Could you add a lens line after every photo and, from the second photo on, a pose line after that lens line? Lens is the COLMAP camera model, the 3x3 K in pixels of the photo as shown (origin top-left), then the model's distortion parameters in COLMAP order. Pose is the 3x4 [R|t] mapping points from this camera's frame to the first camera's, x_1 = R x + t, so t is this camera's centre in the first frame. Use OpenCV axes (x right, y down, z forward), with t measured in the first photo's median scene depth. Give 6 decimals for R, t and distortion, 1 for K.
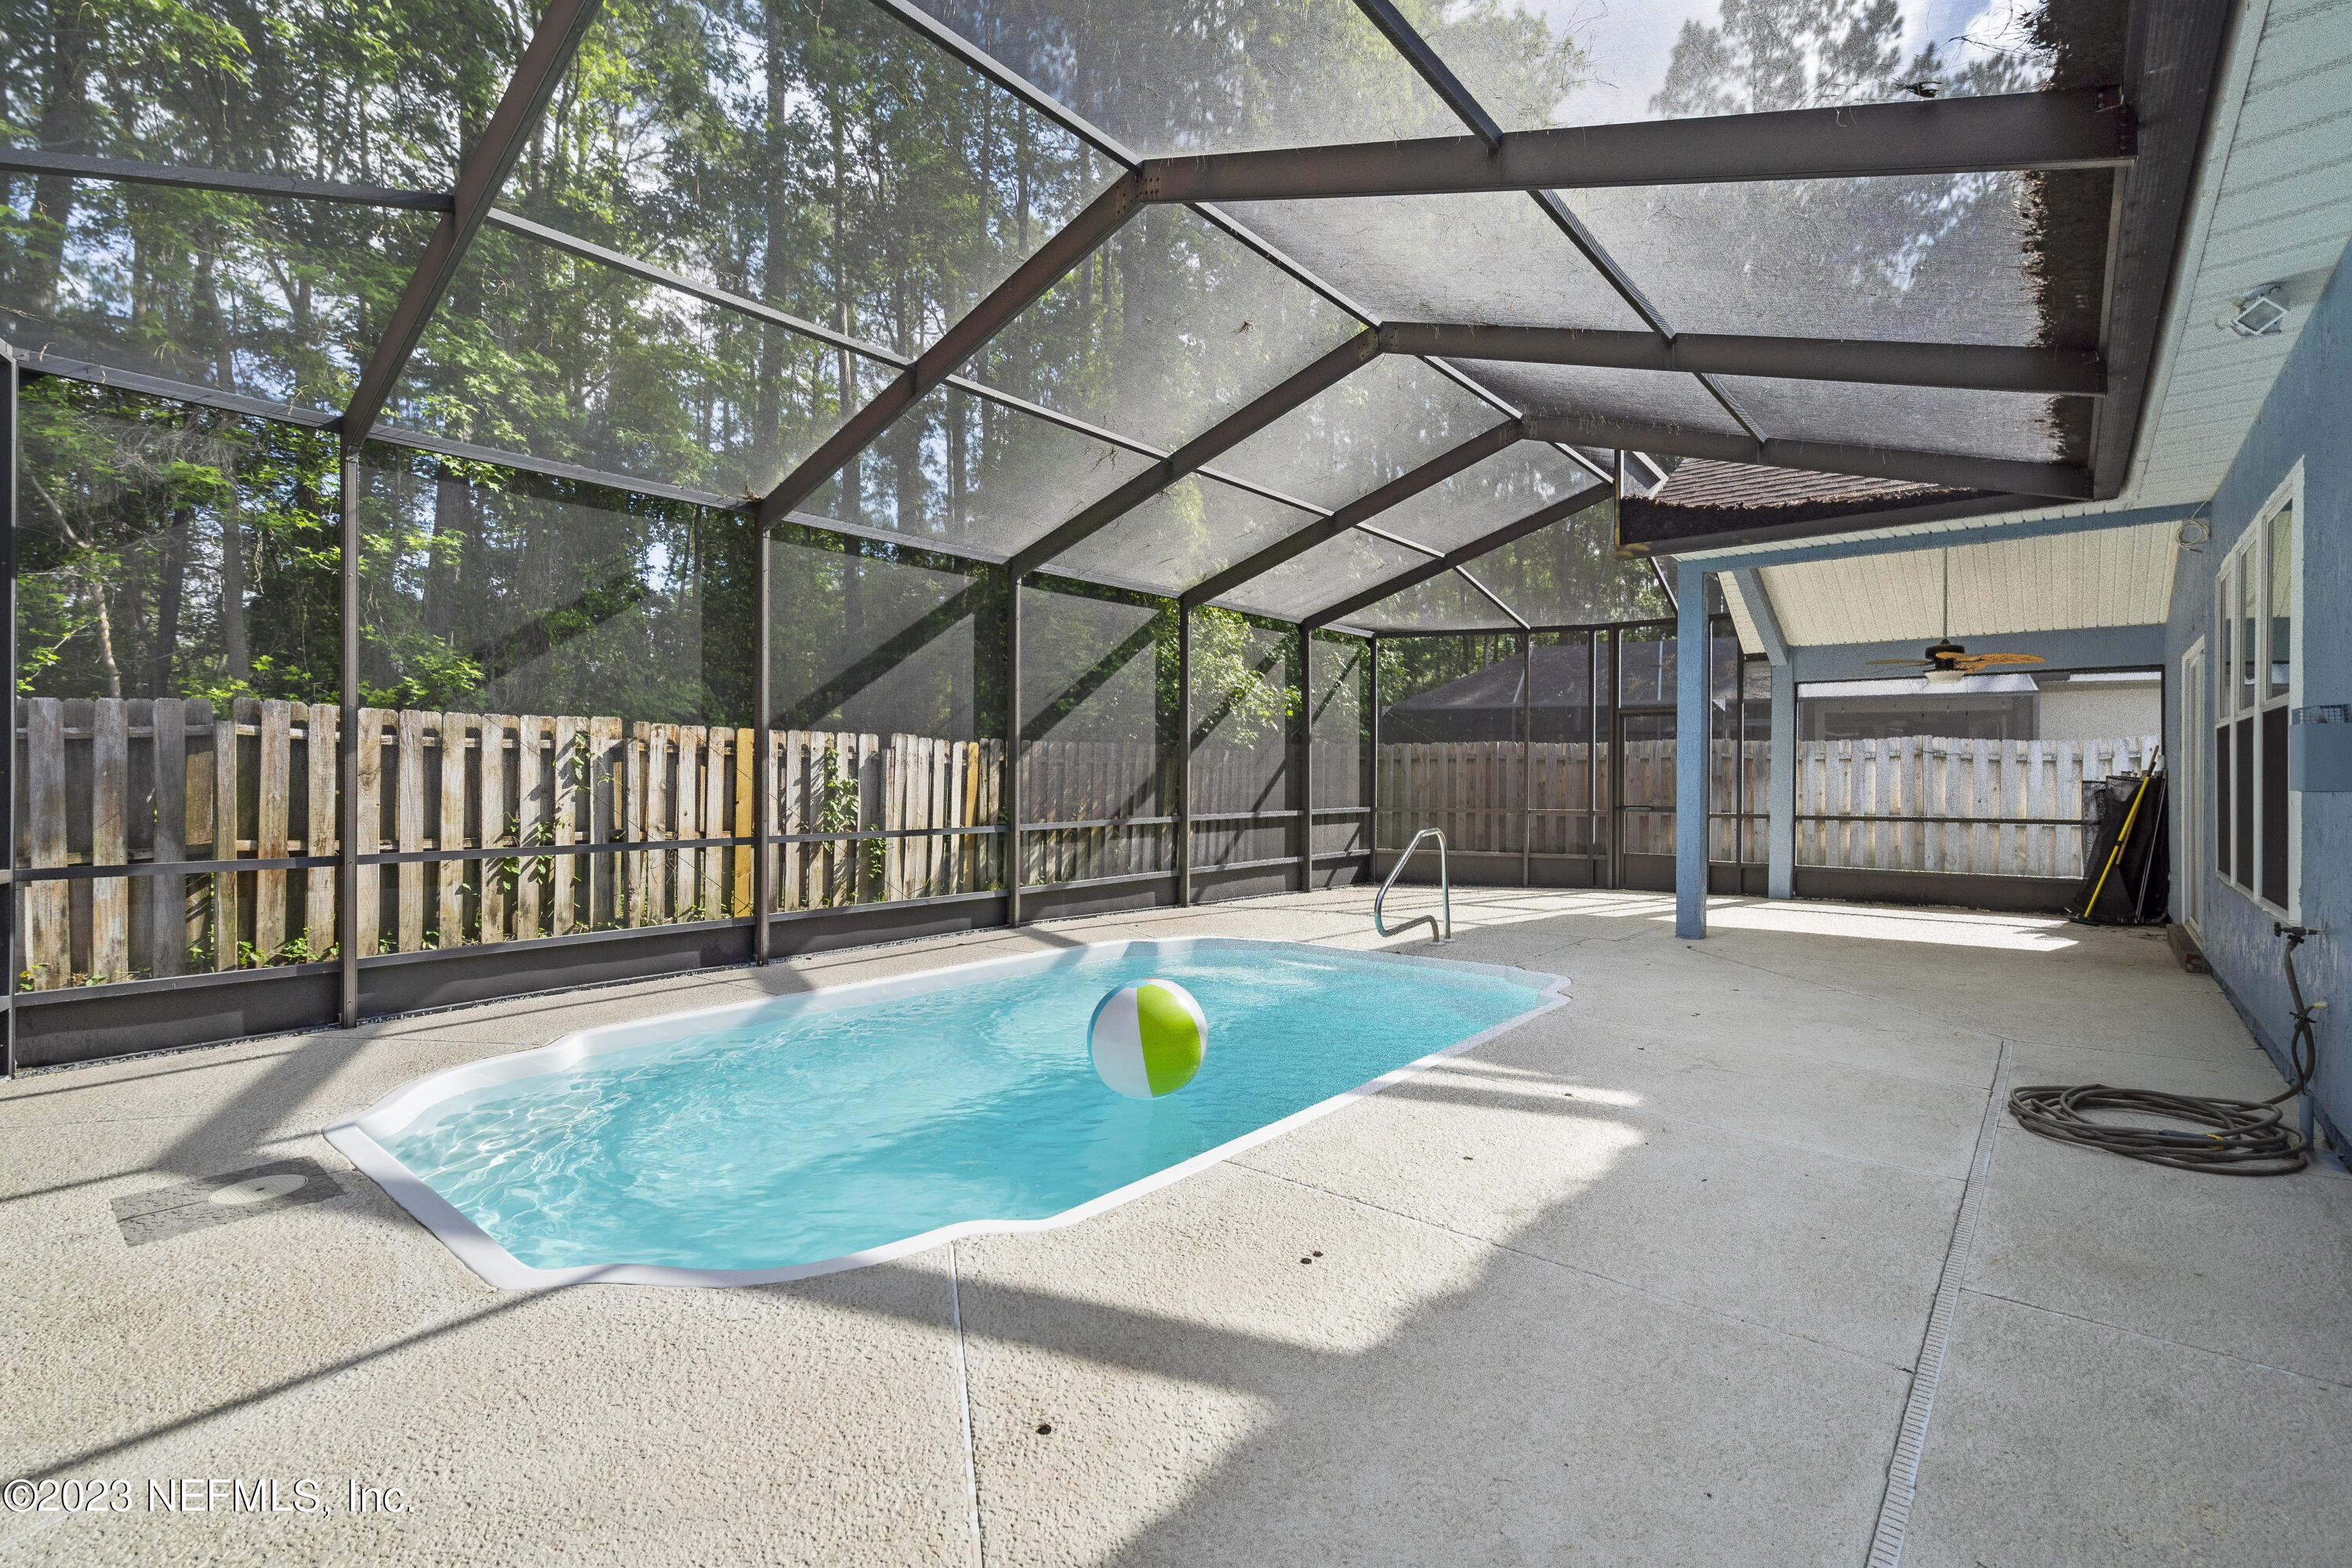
lens RADIAL K [[1070.9, 0, 1173.8], [0, 1070.9, 768.2], [0, 0, 1]] dist [-0.001784, 0.000405]
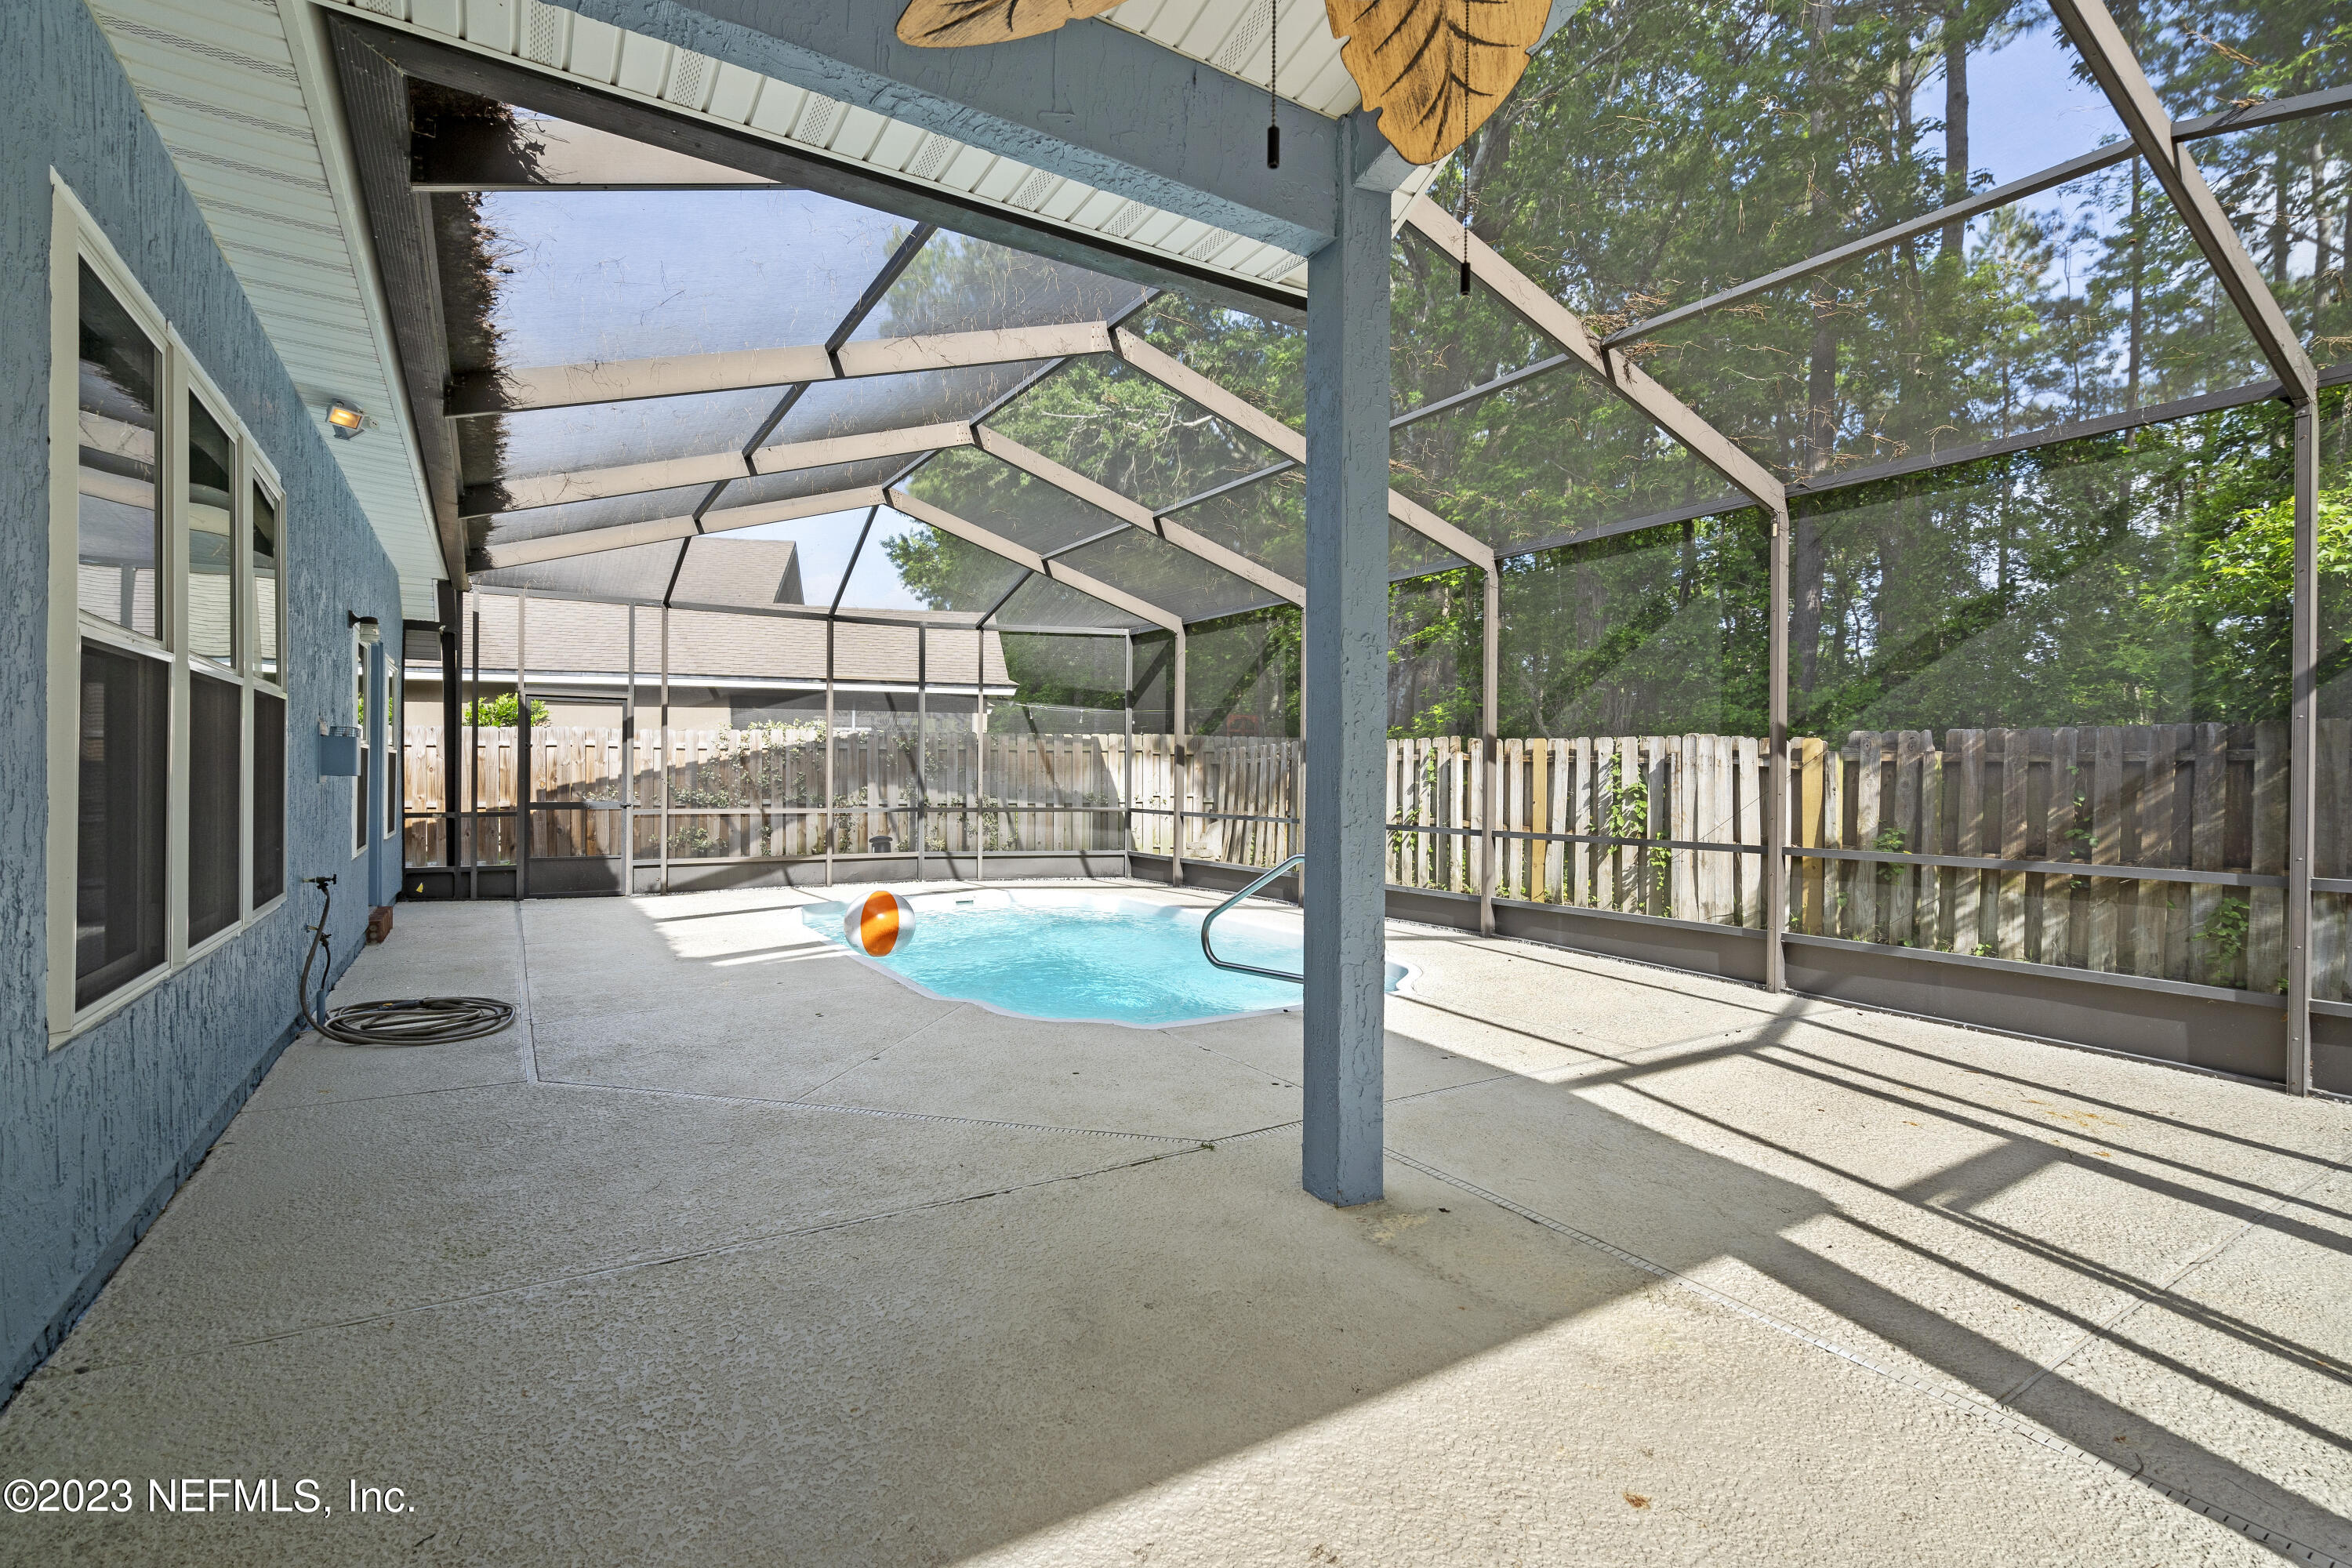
lens RADIAL K [[1062.2, 0, 1168.1], [0, 1062.2, 785.3], [0, 0, 1]] dist [-0.003753, 0.000214]
pose [[-0.306100, 0.006501, -0.951977, 0.761865], [-0.000286, 0.999976, 0.006920, 0.005414], [0.951999, 0.002391, -0.306091, 0.923527]]
